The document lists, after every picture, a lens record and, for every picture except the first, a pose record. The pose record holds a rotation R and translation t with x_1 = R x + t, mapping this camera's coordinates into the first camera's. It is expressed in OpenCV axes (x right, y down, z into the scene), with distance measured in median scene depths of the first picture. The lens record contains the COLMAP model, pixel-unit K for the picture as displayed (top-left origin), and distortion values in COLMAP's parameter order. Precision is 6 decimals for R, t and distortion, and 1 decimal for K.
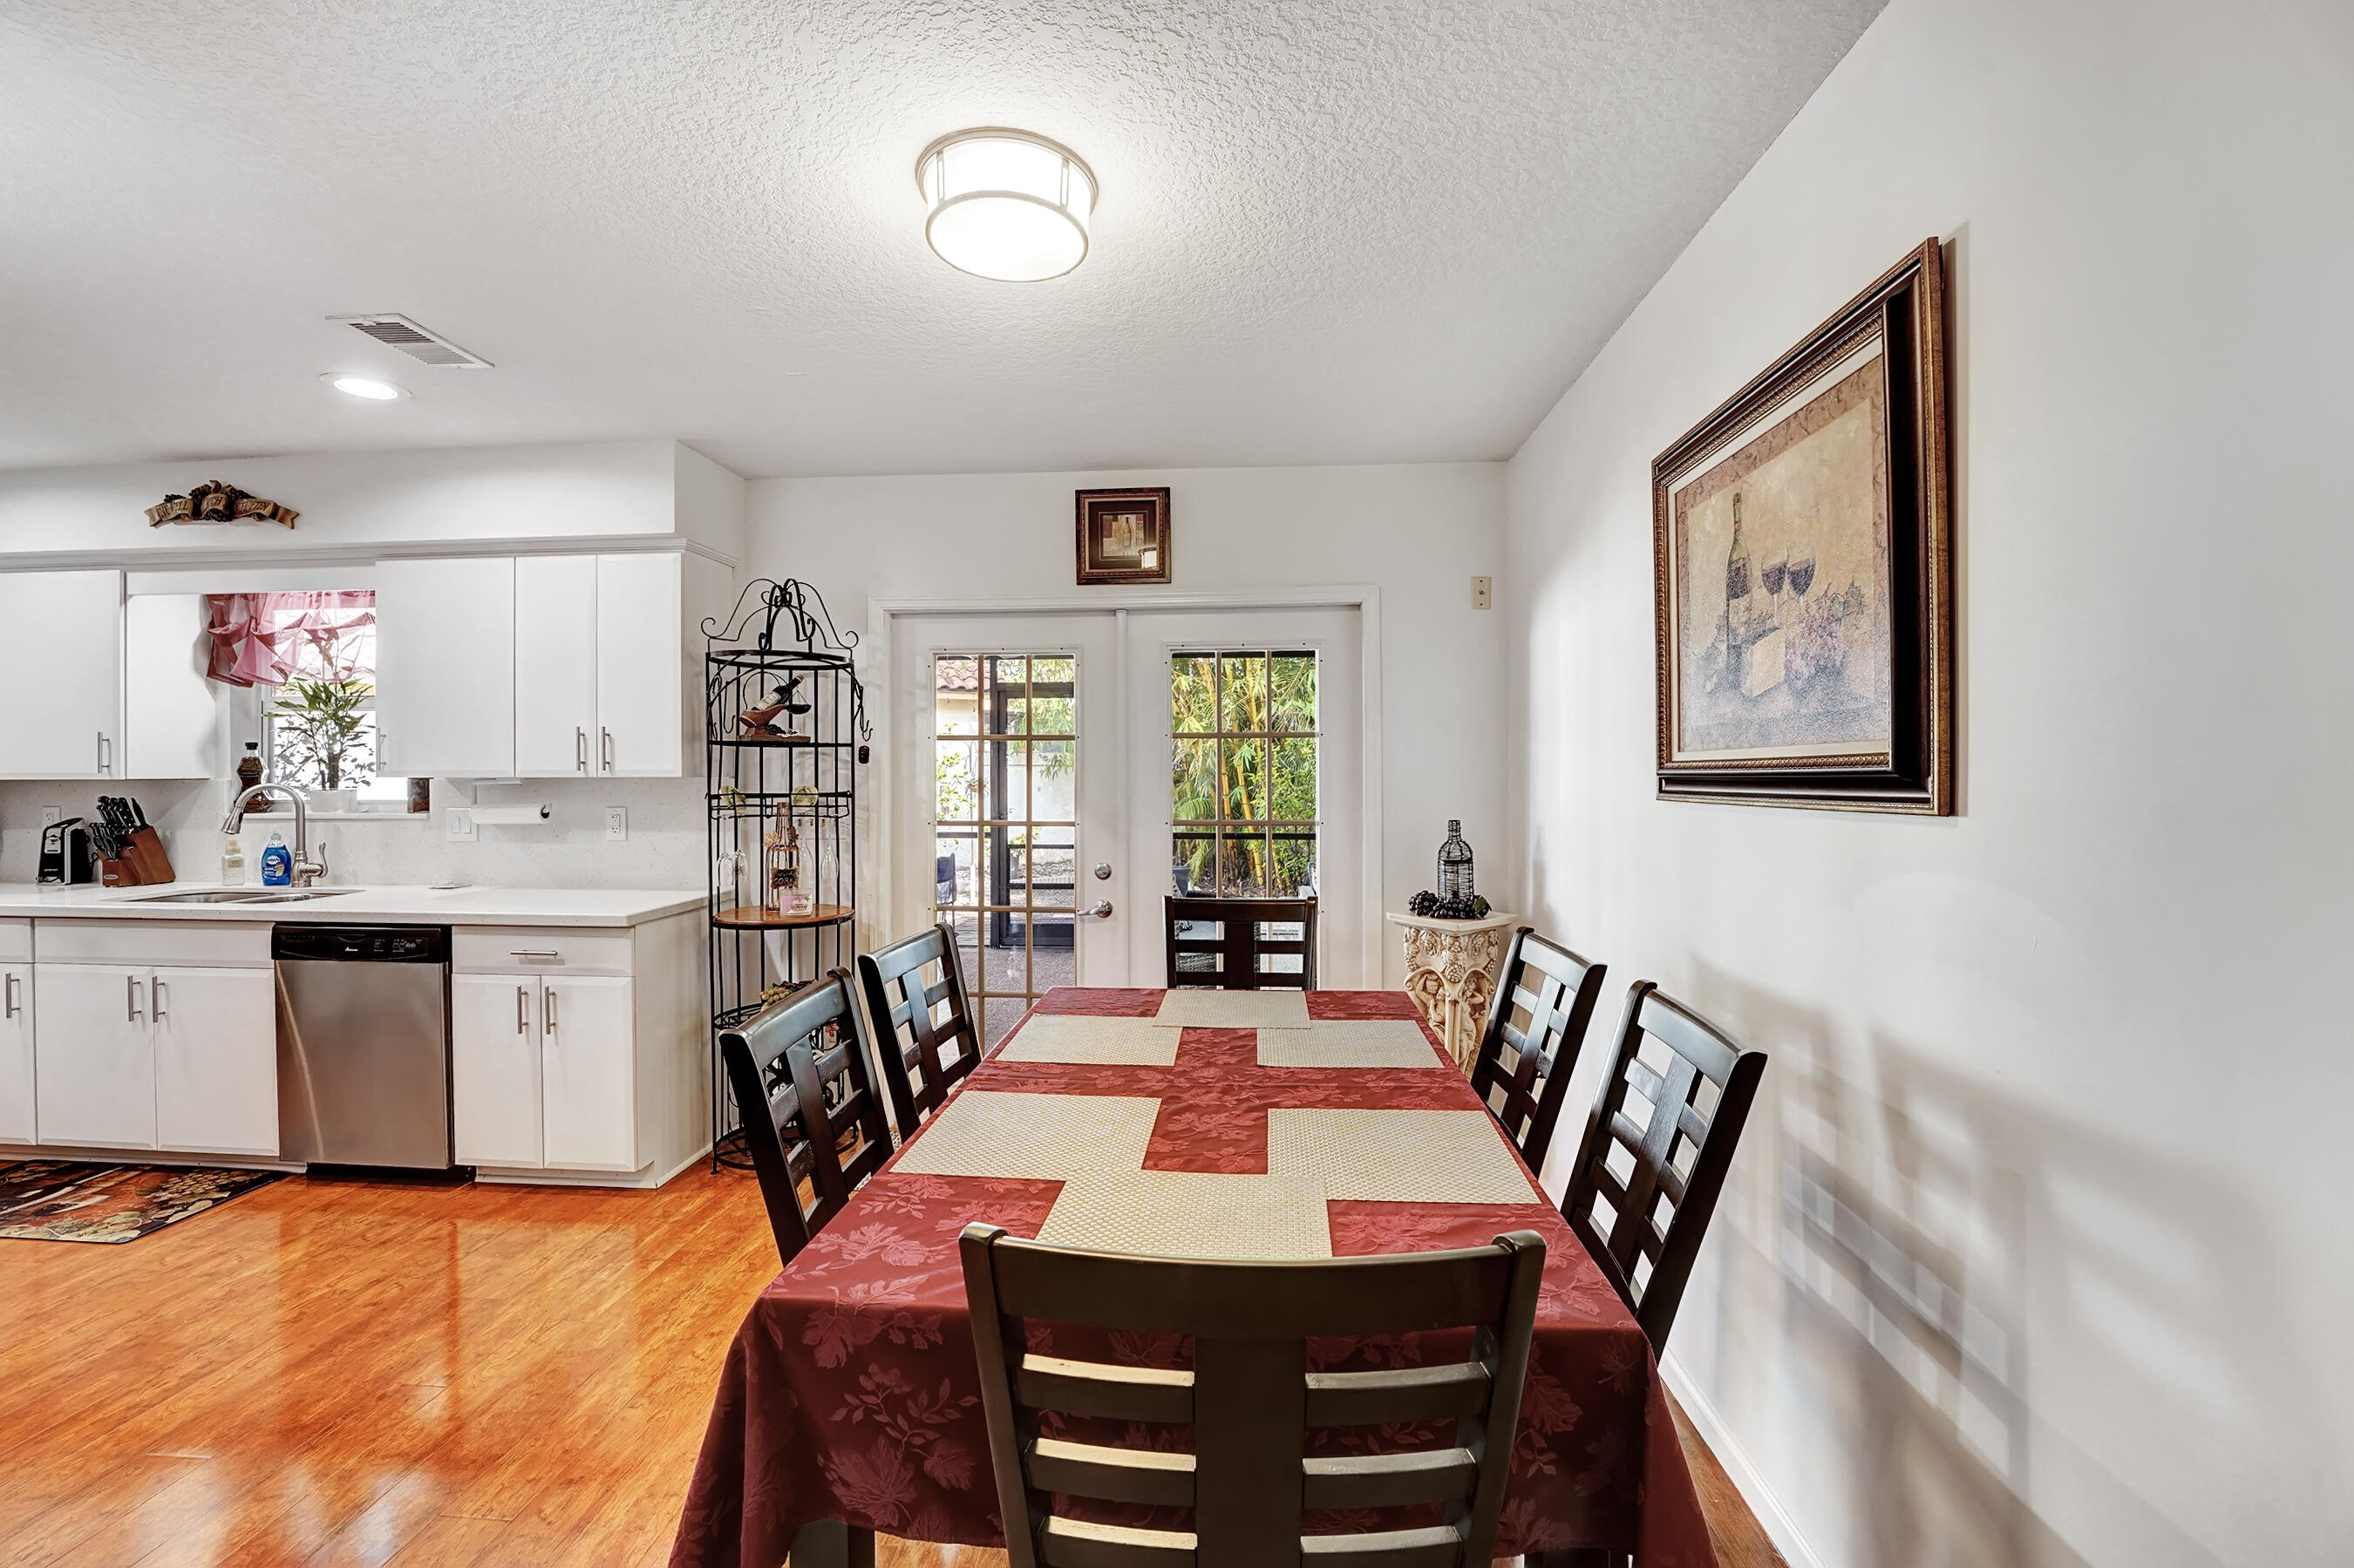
lens RADIAL K [[983.5, 0, 1175.3], [0, 983.5, 774.9], [0, 0, 1]] dist [-0.032282, 0.005208]
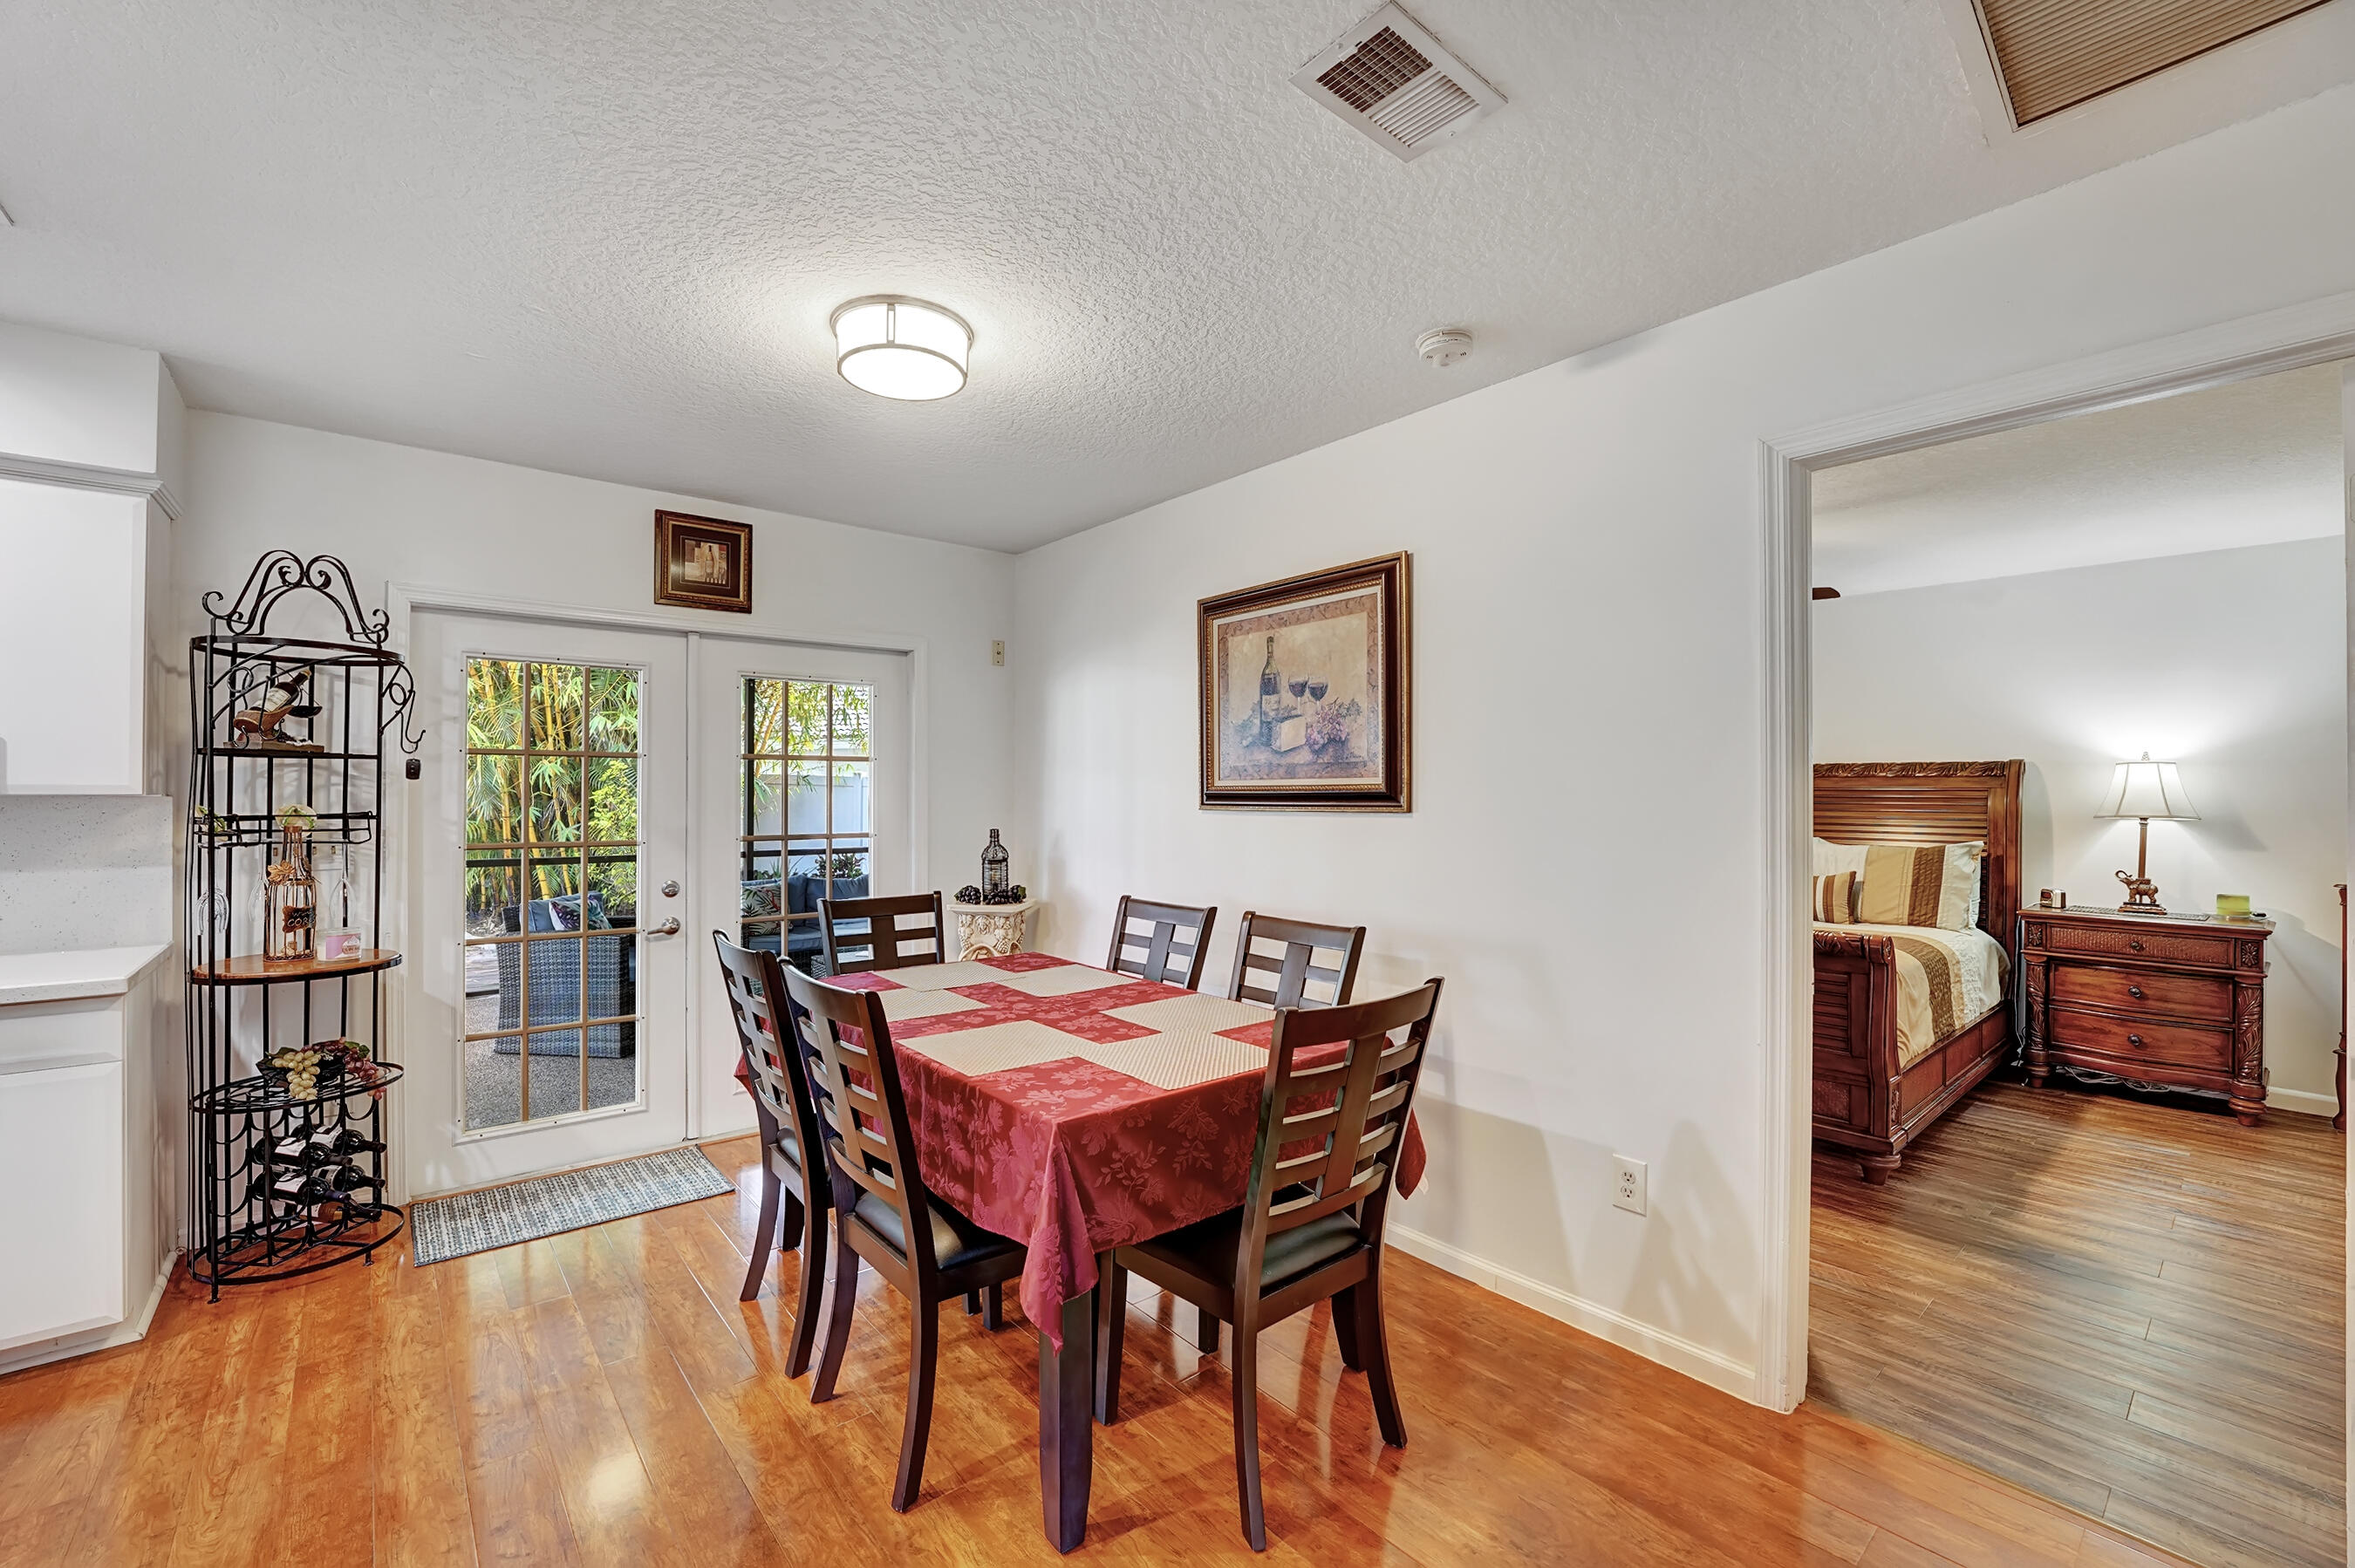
lens RADIAL K [[984.0, 0, 1181.6], [0, 984.0, 788.4], [0, 0, 1]] dist [-0.032282, 0.005208]
pose [[0.705783, 0.005876, 0.708404, -0.488416], [-0.001863, 0.999978, -0.006439, 0.000549], [-0.708426, 0.003225, 0.705778, -0.094934]]
